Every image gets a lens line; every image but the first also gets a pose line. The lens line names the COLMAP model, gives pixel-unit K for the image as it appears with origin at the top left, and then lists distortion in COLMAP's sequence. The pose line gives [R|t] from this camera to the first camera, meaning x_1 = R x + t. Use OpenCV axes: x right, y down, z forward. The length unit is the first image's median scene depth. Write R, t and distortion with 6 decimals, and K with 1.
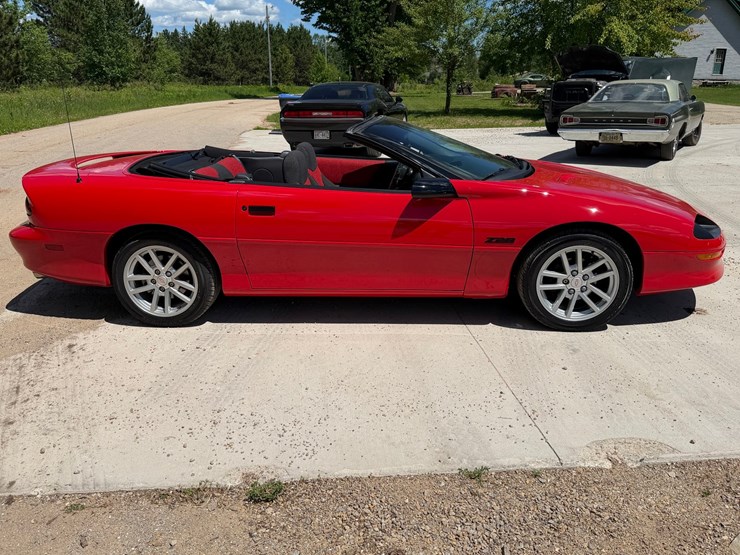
lens RADIAL K [[630.1, 0, 372.6], [0, 630.1, 279.9], [0, 0, 1]] dist [0.056985, -0.089505]
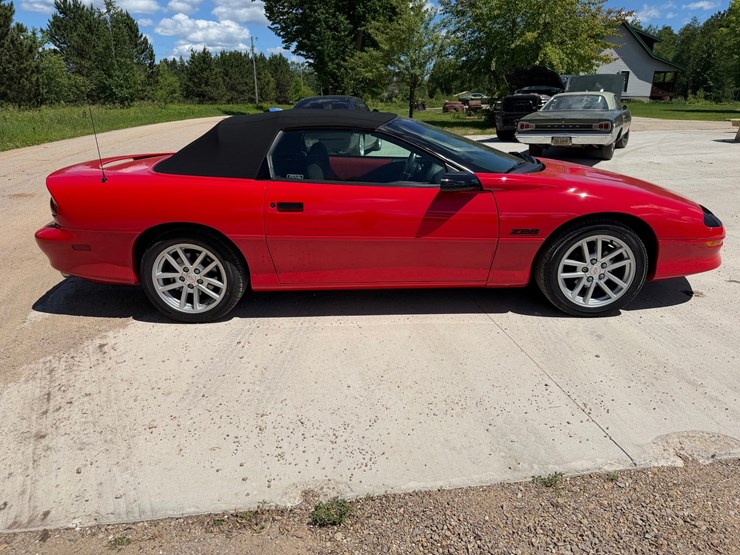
lens RADIAL K [[519.9, 0, 370.5], [0, 519.9, 273.5], [0, 0, 1]] dist [0.001333, -0.008874]
pose [[0.998424, -0.023932, 0.050761, -0.088051], [0.023044, 0.999572, 0.018019, -0.014485], [-0.051170, -0.016821, 0.998548, 0.158150]]
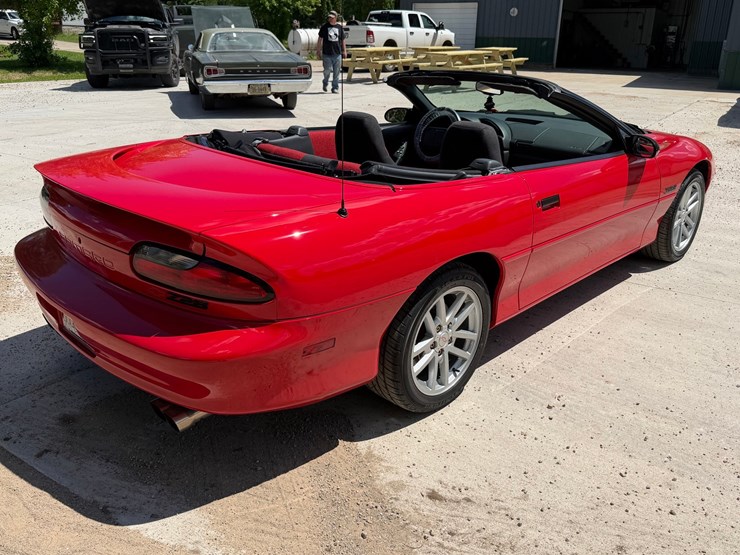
lens RADIAL K [[630.1, 0, 367.8], [0, 630.1, 276.0], [0, 0, 1]] dist [0.056985, -0.089505]
pose [[0.648199, -0.256488, 0.716974, -0.831533], [0.207993, 0.965397, 0.157316, -0.178476], [-0.732514, 0.047153, 0.679117, 0.624573]]
